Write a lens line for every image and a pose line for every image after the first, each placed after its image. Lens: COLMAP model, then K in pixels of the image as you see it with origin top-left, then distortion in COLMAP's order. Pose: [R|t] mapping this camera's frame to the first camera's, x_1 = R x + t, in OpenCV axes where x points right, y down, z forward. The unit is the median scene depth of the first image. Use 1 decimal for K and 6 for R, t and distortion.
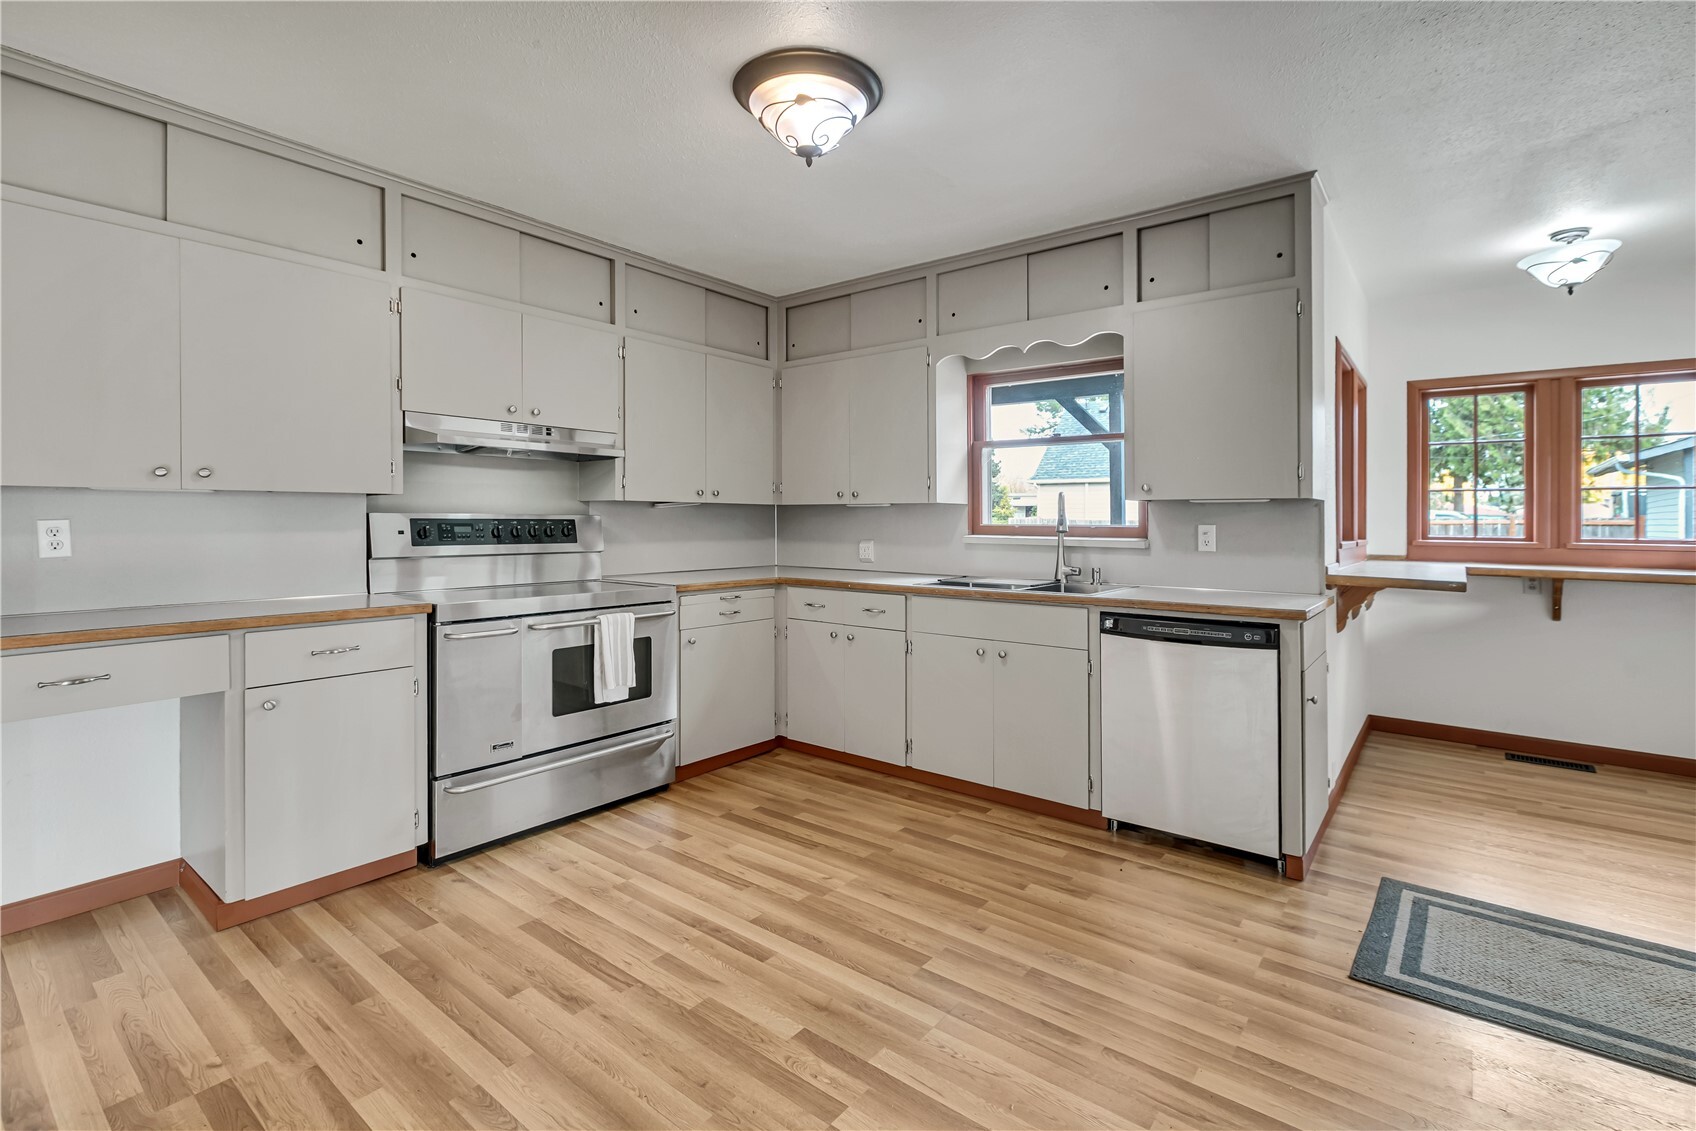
lens RADIAL K [[785.2, 0, 867.0], [0, 785.2, 512.3], [0, 0, 1]] dist [0.002132, 0.001196]
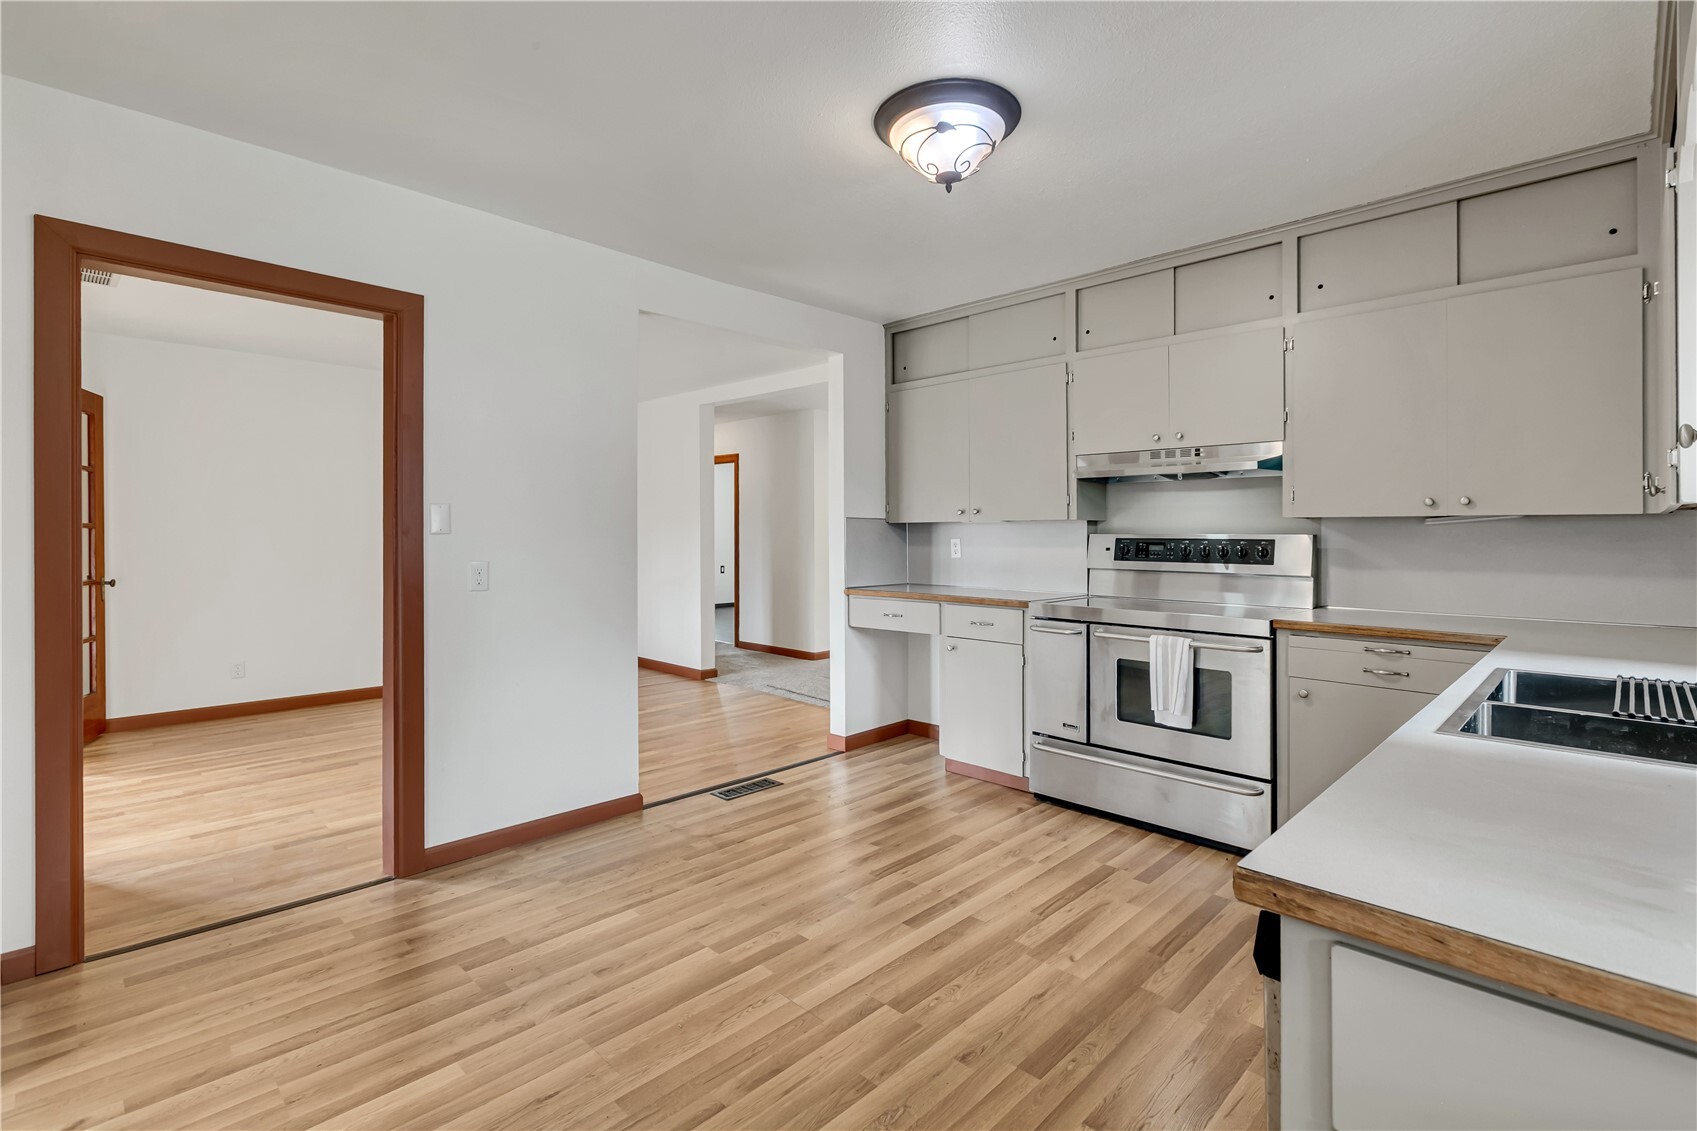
lens RADIAL K [[785.6, 0, 848.6], [0, 785.6, 536.8], [0, 0, 1]] dist [0.002132, 0.001196]
pose [[-0.125602, -0.002337, -0.992078, 0.693084], [0.005651, 0.999979, -0.003071, 0.006657], [0.992065, -0.005992, -0.125586, 0.725910]]
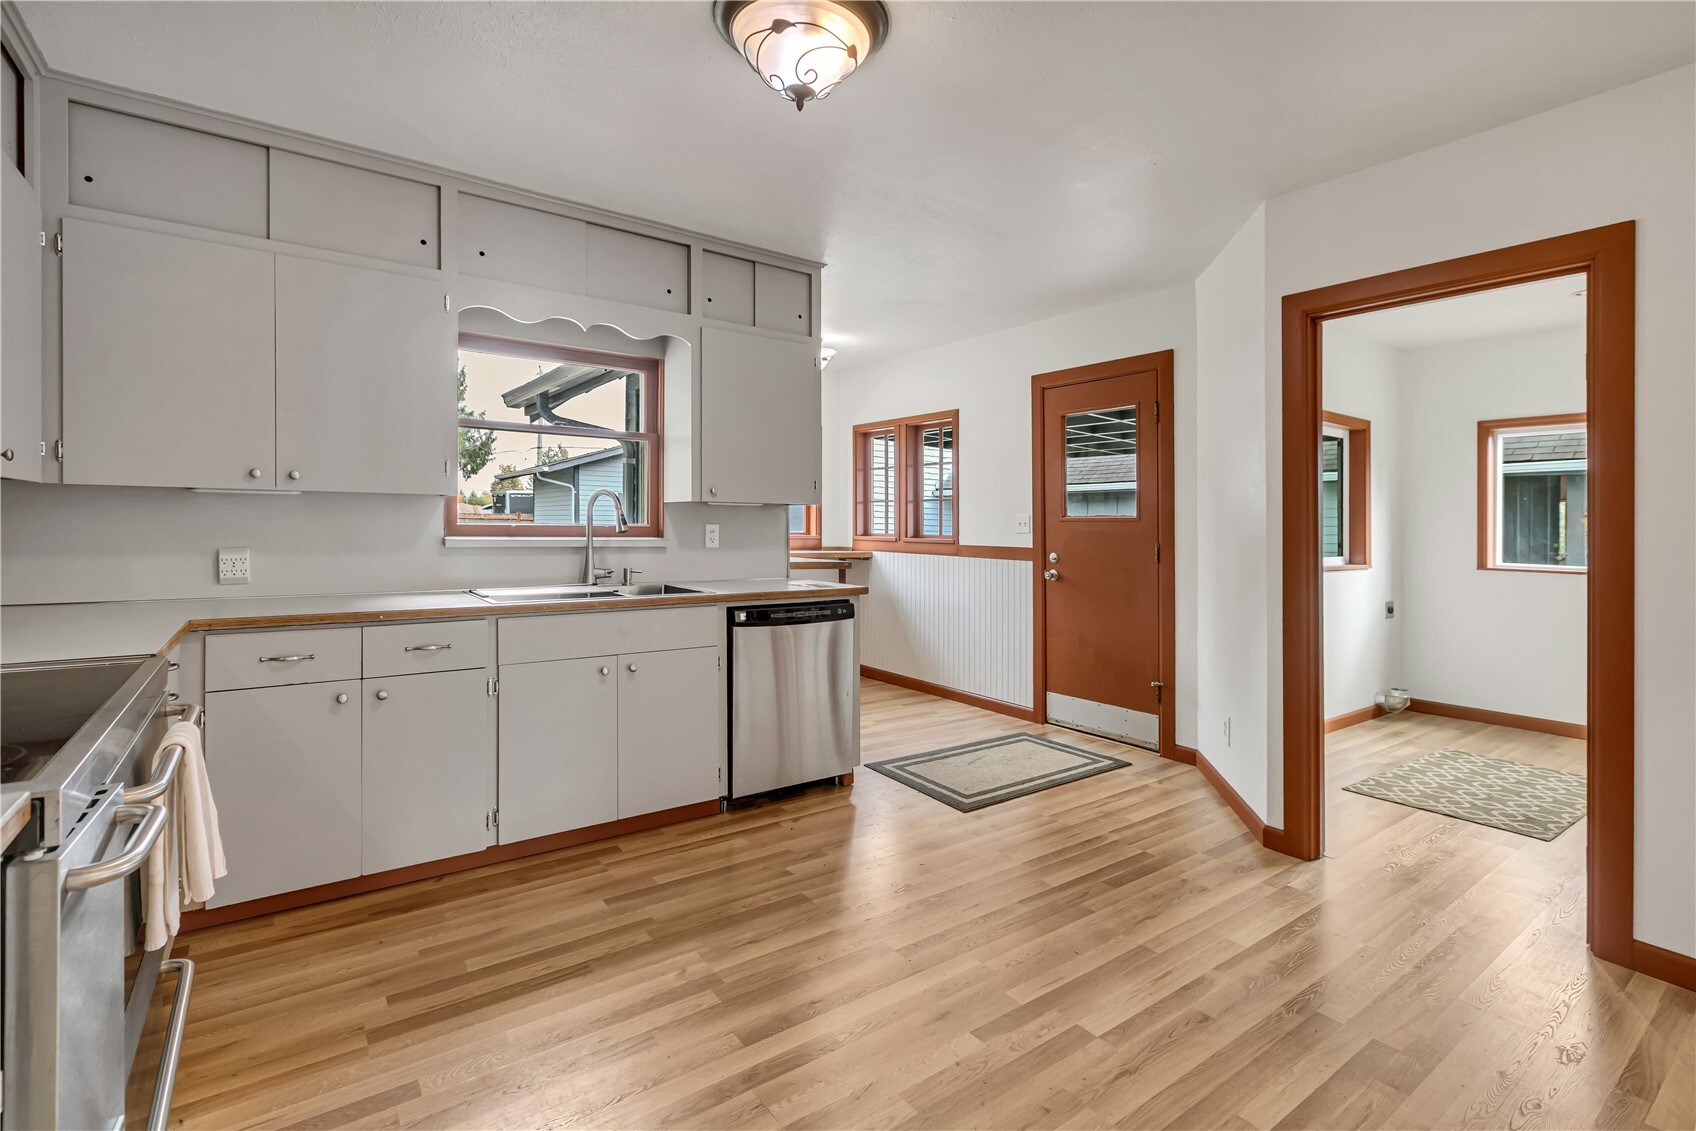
lens RADIAL K [[785.2, 0, 860.3], [0, 785.2, 505.8], [0, 0, 1]] dist [0.002132, 0.001196]
pose [[0.274590, 0.020601, 0.961341, -0.647595], [-0.021102, 0.999659, -0.015395, 0.002035], [-0.961330, -0.016059, 0.274931, 0.514622]]
